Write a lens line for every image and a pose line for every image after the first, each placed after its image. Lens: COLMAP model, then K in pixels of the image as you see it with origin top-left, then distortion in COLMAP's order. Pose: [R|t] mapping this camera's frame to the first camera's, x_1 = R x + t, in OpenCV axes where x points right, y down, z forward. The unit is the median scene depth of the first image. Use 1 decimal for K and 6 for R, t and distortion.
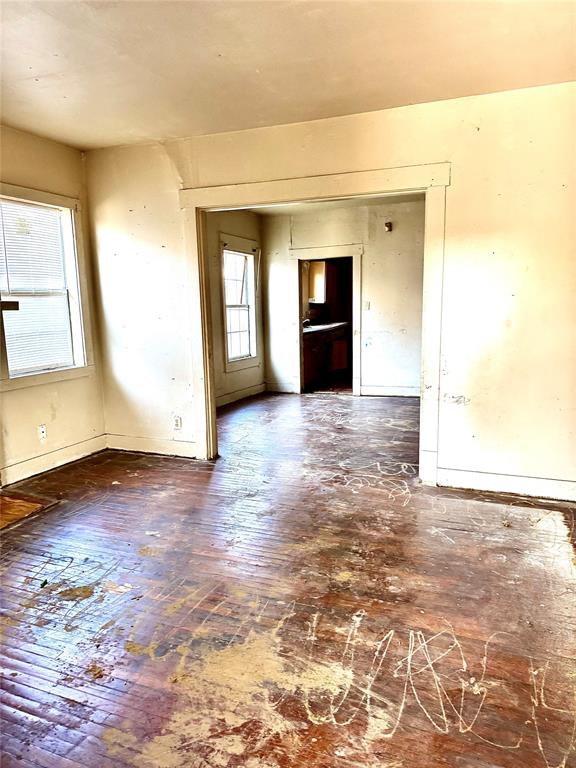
lens RADIAL K [[554.9, 0, 288.0], [0, 554.9, 384.0], [0, 0, 1]] dist [0.136595, -0.154394]
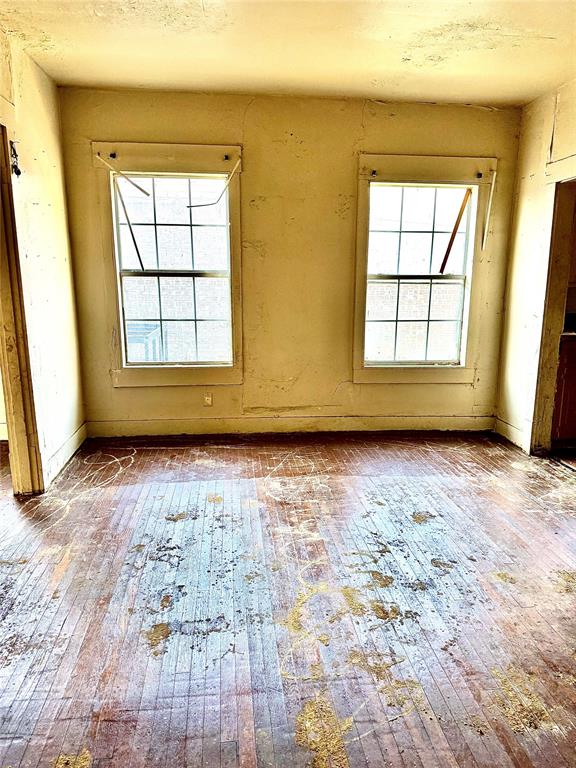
lens RADIAL K [[554.9, 0, 288.0], [0, 554.9, 384.0], [0, 0, 1]] dist [0.136595, -0.154394]
pose [[0.476890, 0.203017, -0.855196, 0.364090], [-0.148889, 0.977558, 0.149039, -0.094487], [0.866261, 0.056254, 0.496415, 0.571287]]
